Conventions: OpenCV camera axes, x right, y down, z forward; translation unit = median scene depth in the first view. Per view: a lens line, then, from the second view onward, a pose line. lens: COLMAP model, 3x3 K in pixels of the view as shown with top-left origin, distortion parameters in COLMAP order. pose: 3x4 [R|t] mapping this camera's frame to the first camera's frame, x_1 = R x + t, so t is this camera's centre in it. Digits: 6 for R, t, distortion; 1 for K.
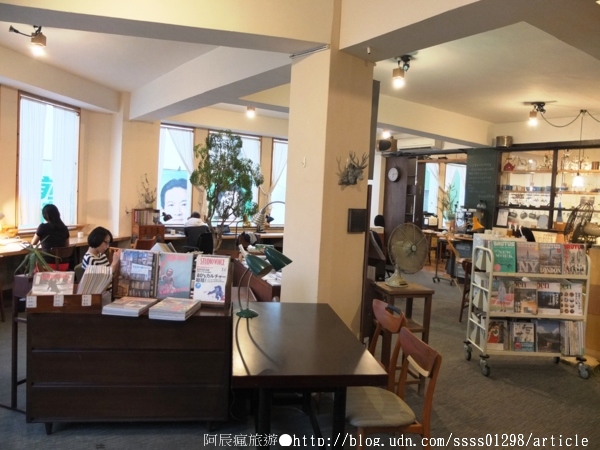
lens RADIAL K [[467.1, 0, 301.9], [0, 467.1, 225.9], [0, 0, 1]] dist [-0.040736, -0.002313]
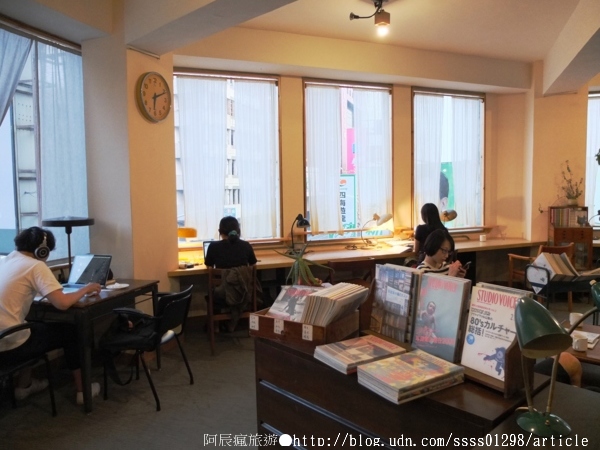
lens RADIAL K [[467.1, 0, 301.9], [0, 467.1, 222.8], [0, 0, 1]] dist [-0.040736, -0.002313]
pose [[0.564289, -0.001142, -0.825577, 0.083012], [-0.005948, 0.999967, -0.005448, -0.003925], [0.825556, 0.007985, 0.564264, 0.371843]]
